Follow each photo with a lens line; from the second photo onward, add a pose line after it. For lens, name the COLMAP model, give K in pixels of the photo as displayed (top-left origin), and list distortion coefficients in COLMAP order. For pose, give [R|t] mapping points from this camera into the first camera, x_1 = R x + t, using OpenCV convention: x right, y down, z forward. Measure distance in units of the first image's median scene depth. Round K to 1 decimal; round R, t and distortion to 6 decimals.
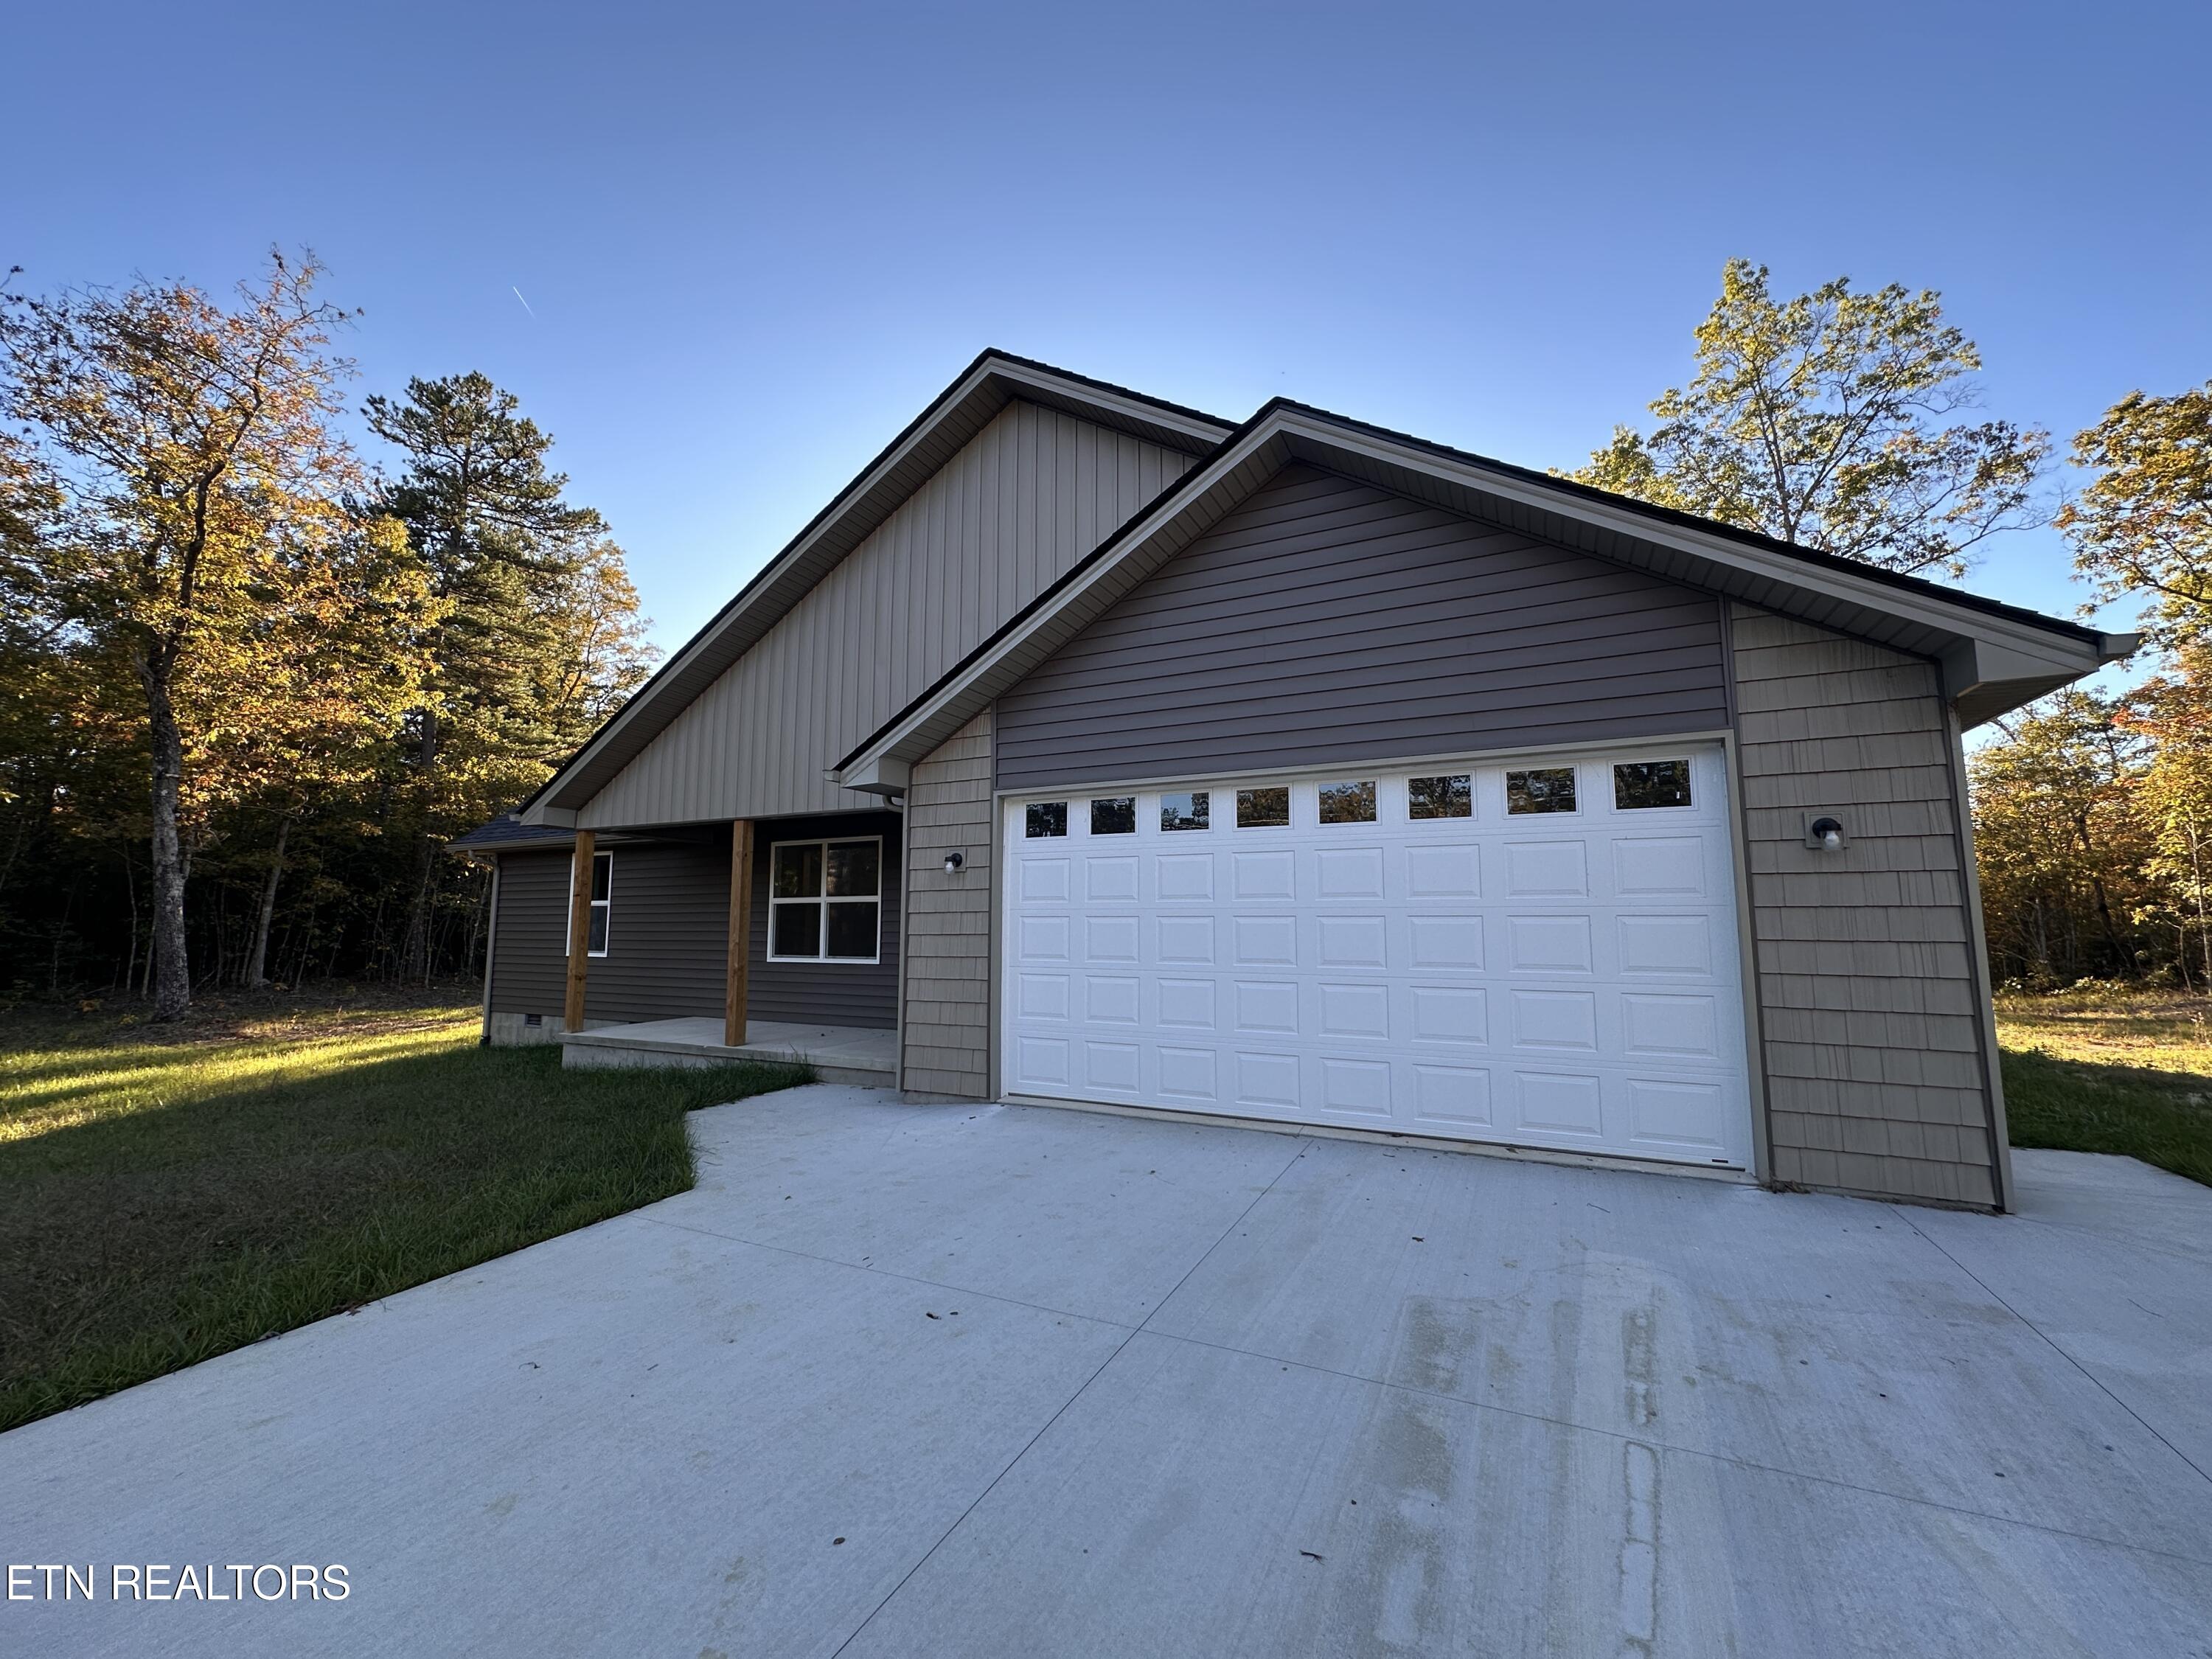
lens RADIAL K [[882.8, 0, 1104.3], [0, 882.8, 822.5], [0, 0, 1]] dist [-0.011110, 0.000036]
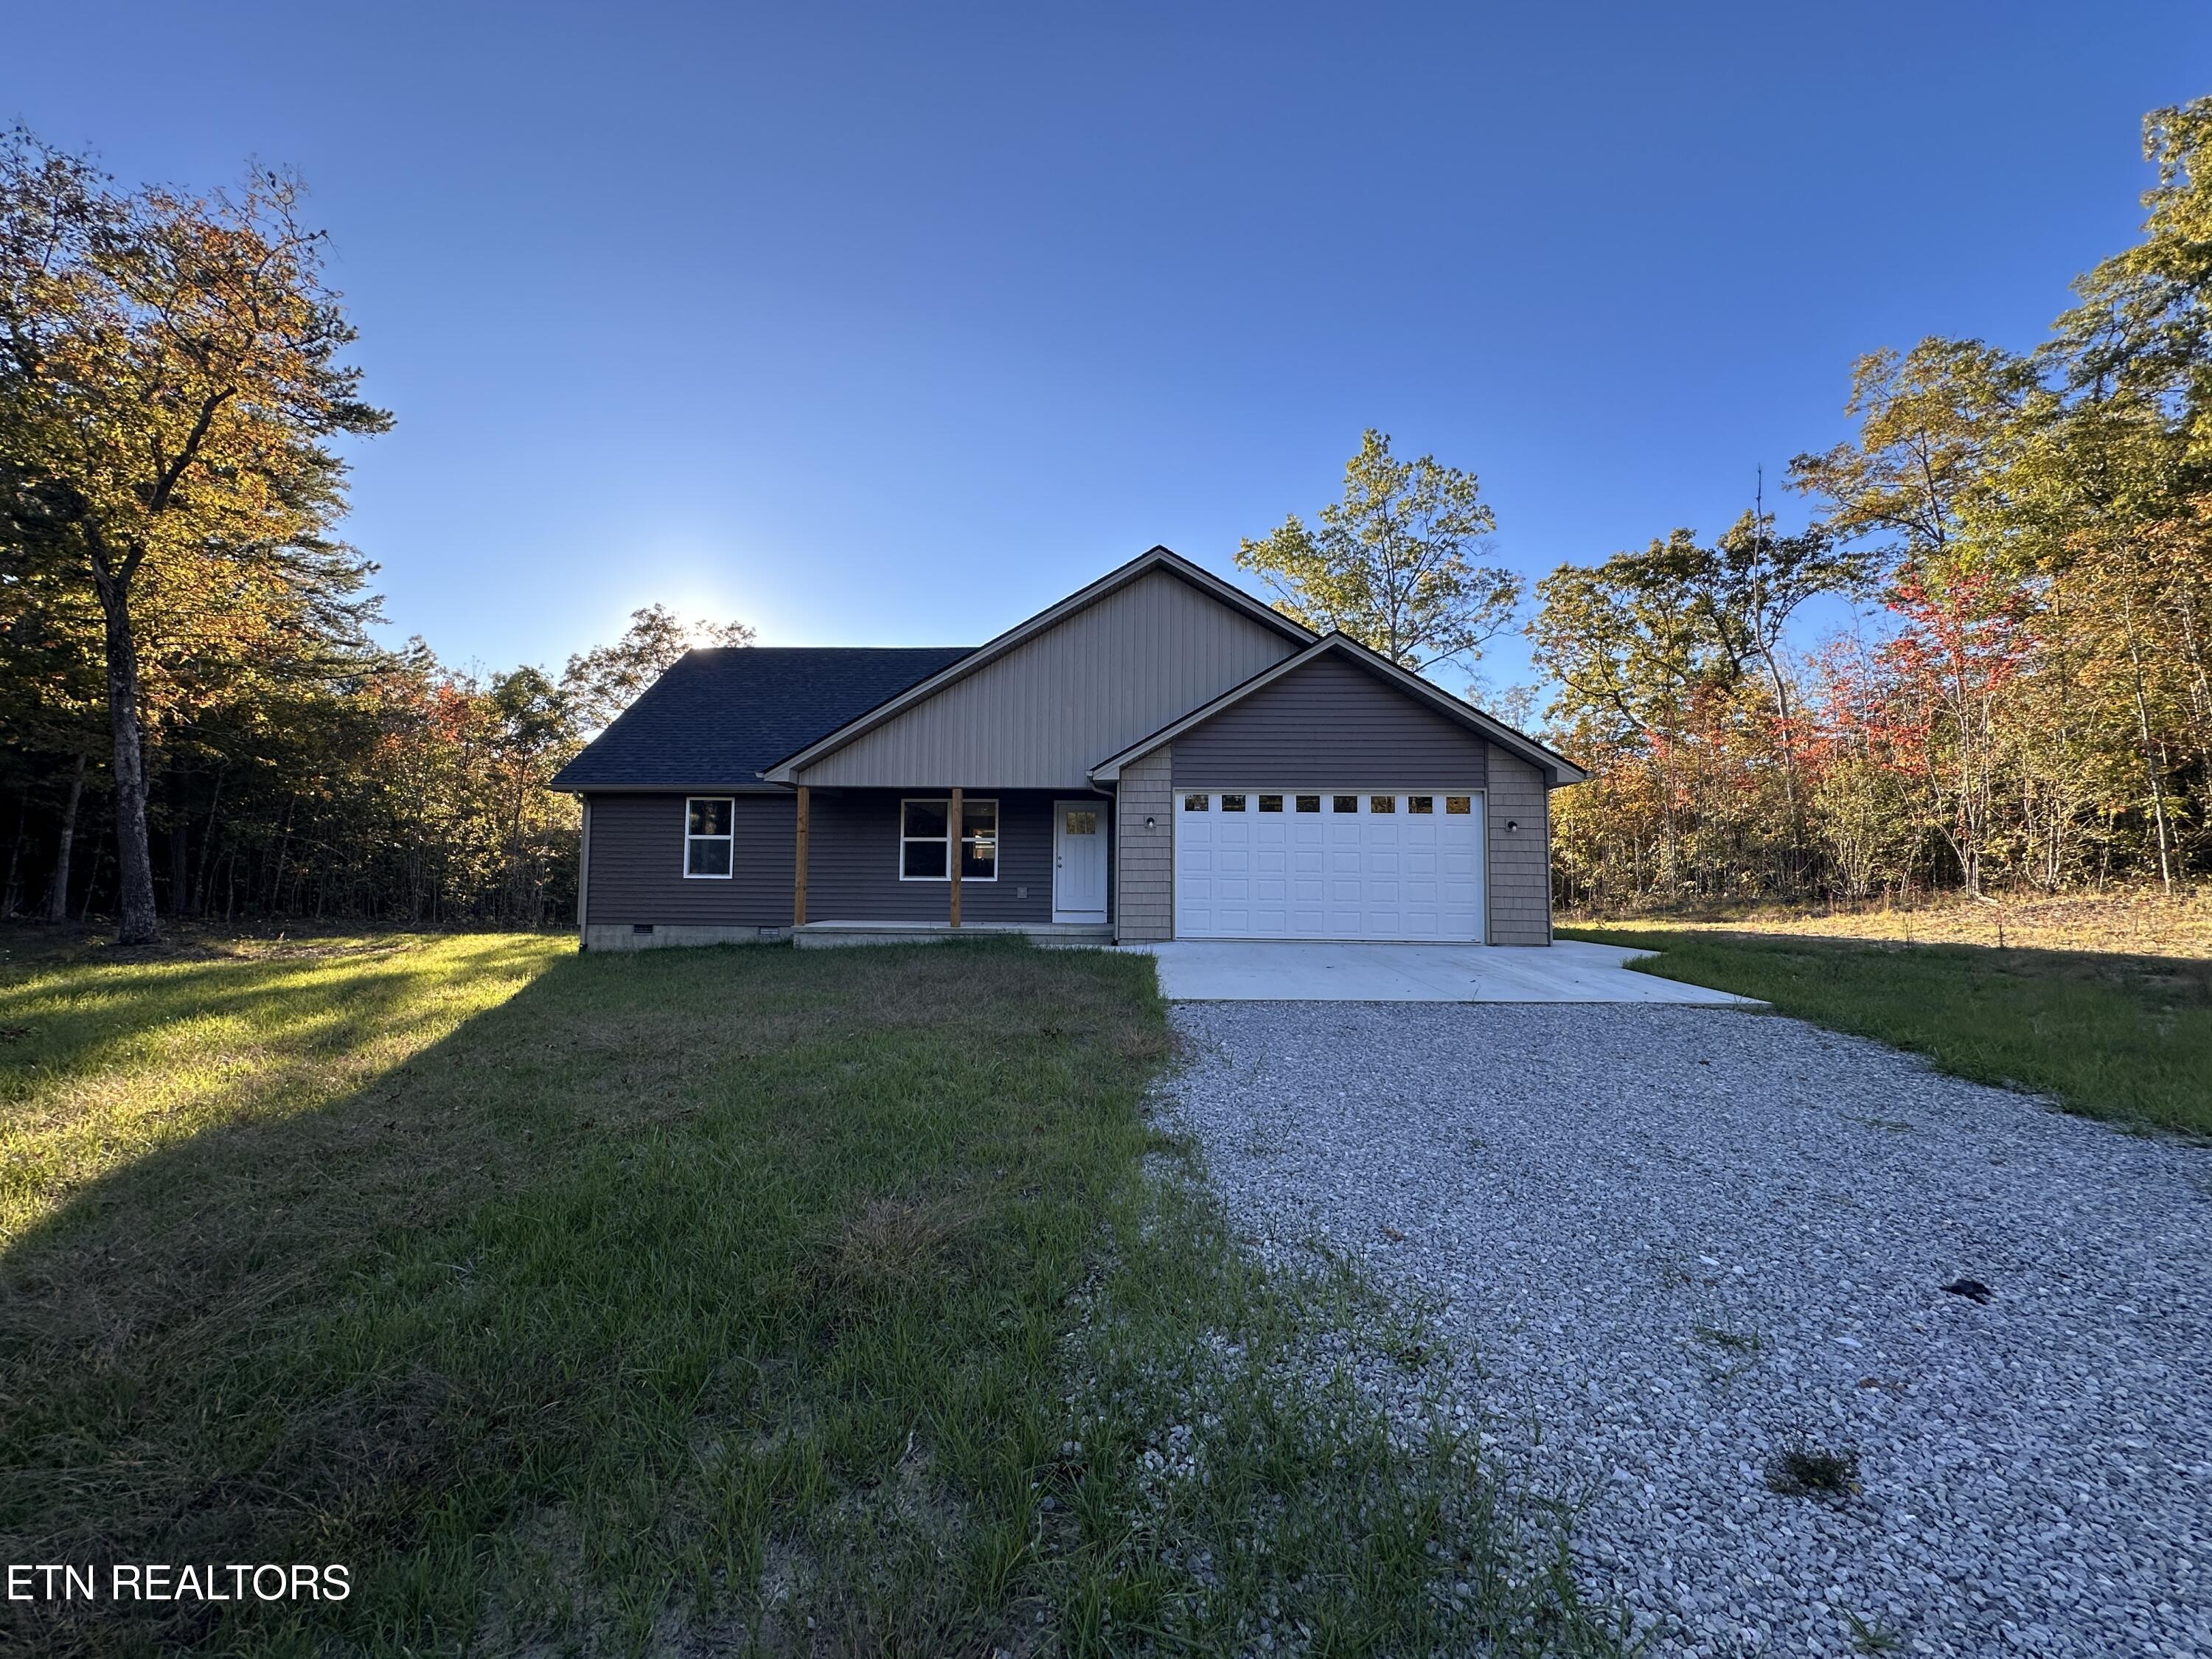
lens RADIAL K [[882.8, 0, 1104.9], [0, 882.8, 816.7], [0, 0, 1]] dist [-0.011110, 0.000036]
pose [[0.909812, 0.039294, 0.413155, -0.793837], [-0.058105, 0.997763, 0.033061, -0.018537], [-0.410932, -0.054086, 0.910060, -0.545768]]
